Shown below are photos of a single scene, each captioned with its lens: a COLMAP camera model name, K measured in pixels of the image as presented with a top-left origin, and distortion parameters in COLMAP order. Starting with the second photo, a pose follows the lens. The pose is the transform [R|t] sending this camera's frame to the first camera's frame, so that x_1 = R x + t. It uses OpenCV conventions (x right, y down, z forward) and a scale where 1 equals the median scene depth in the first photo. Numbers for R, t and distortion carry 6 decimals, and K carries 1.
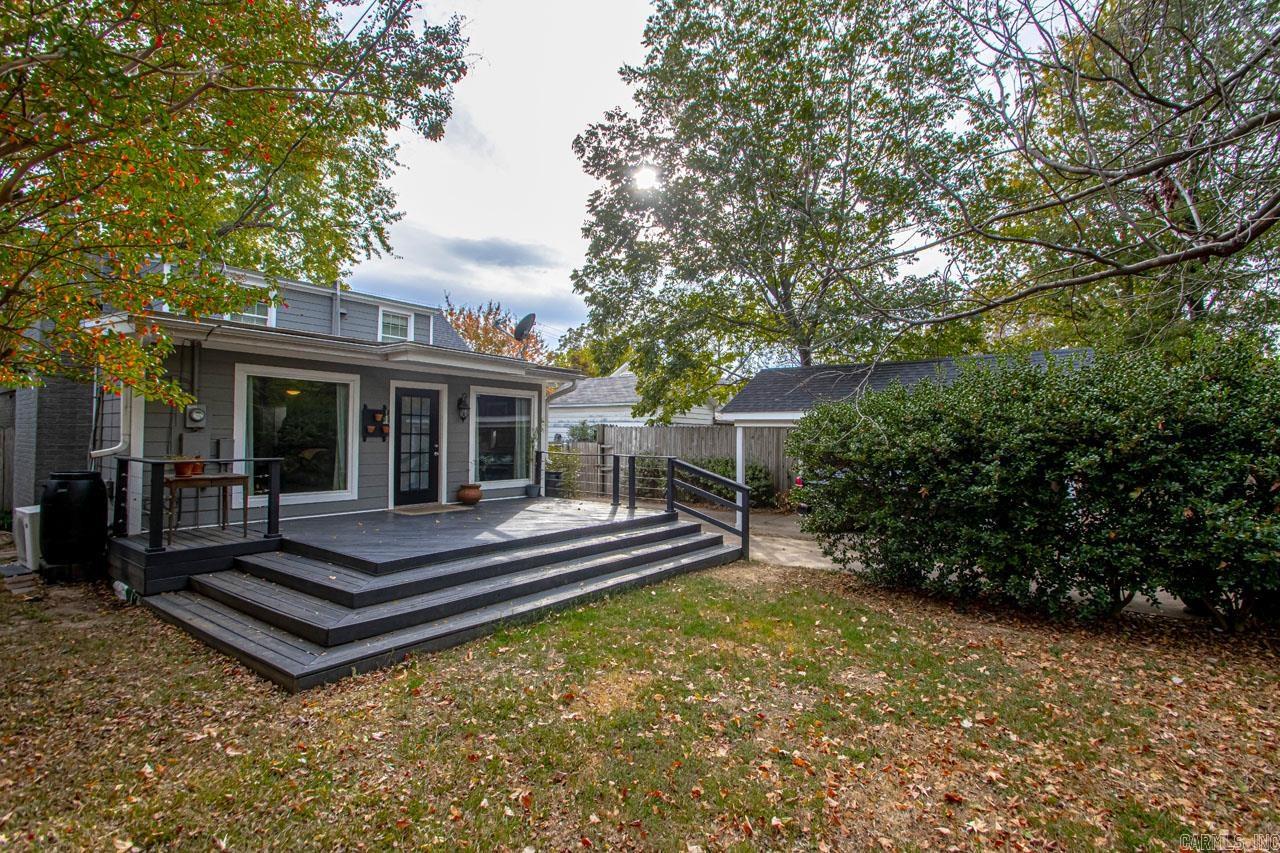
lens RADIAL K [[602.3, 0, 640.0], [0, 602.3, 426.5], [0, 0, 1]] dist [0.031477, -0.021344]
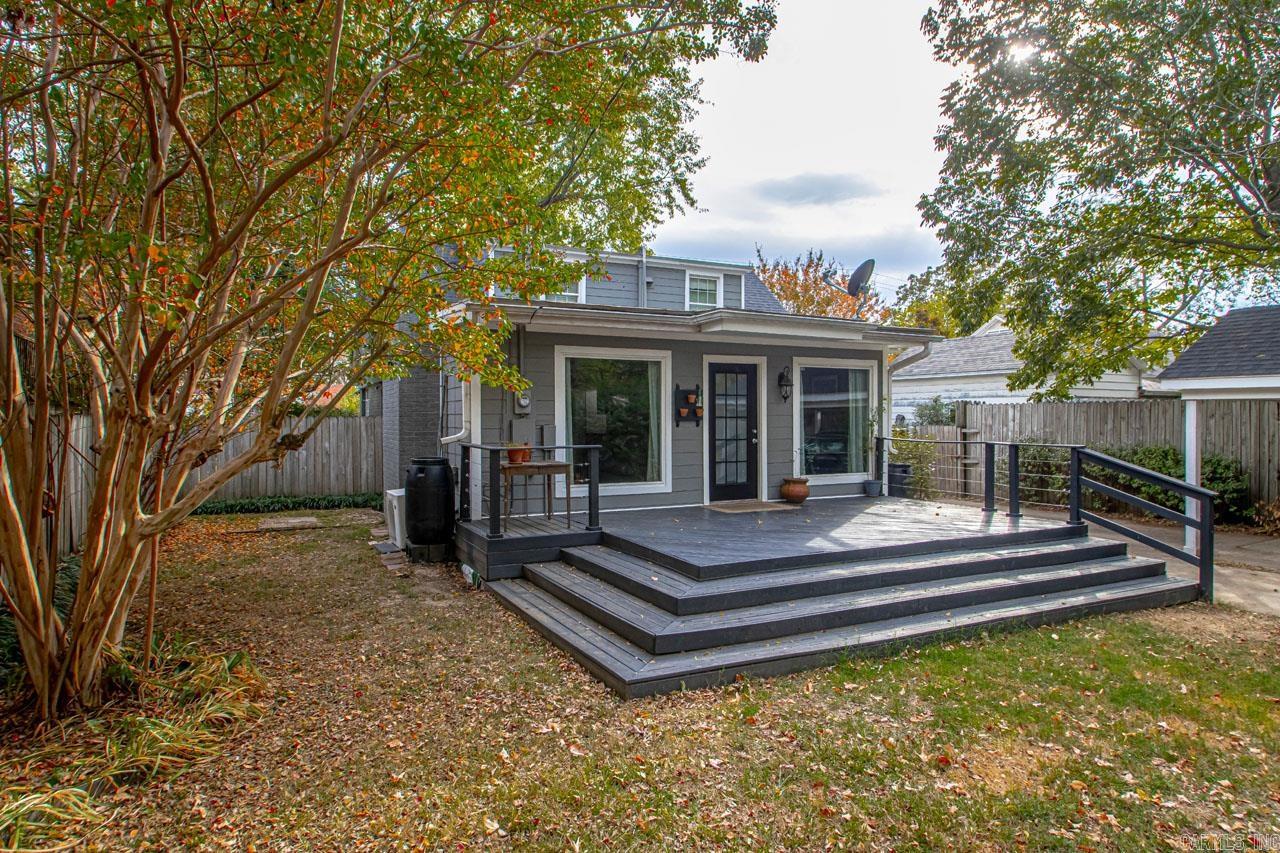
lens RADIAL K [[753.0, 0, 640.0], [0, 753.0, 426.5], [0, 0, 1]] dist [0.001043, -0.001137]
pose [[0.897418, -0.008352, -0.441102, -0.026571], [0.019817, 0.999575, 0.021391, 0.000294], [0.440736, -0.027938, 0.897202, -0.001339]]
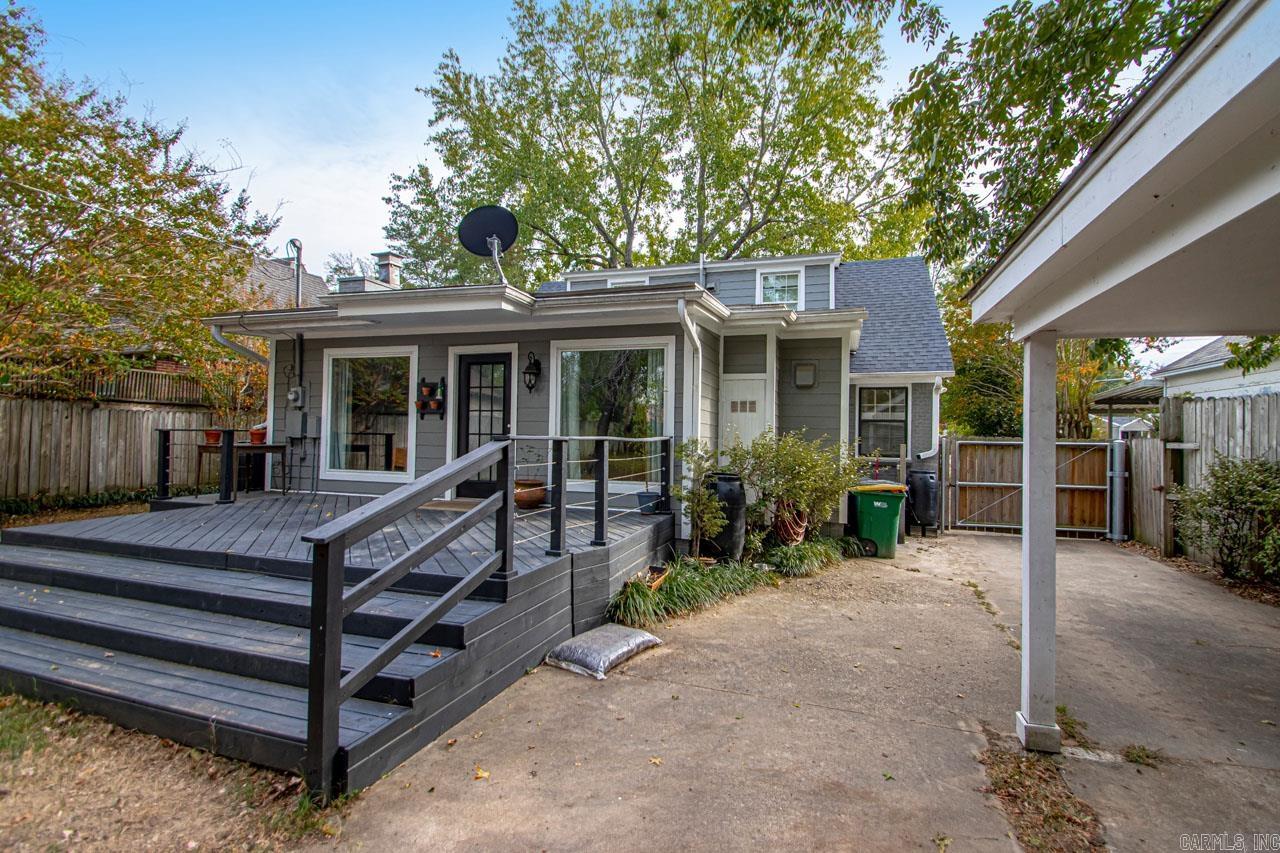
lens RADIAL K [[602.3, 0, 640.0], [0, 602.3, 426.5], [0, 0, 1]] dist [0.031477, -0.021344]
pose [[0.301714, -0.008954, -0.953356, 0.552262], [0.010605, 0.999926, -0.006036, 0.049767], [0.953339, -0.008290, 0.301787, 1.181268]]
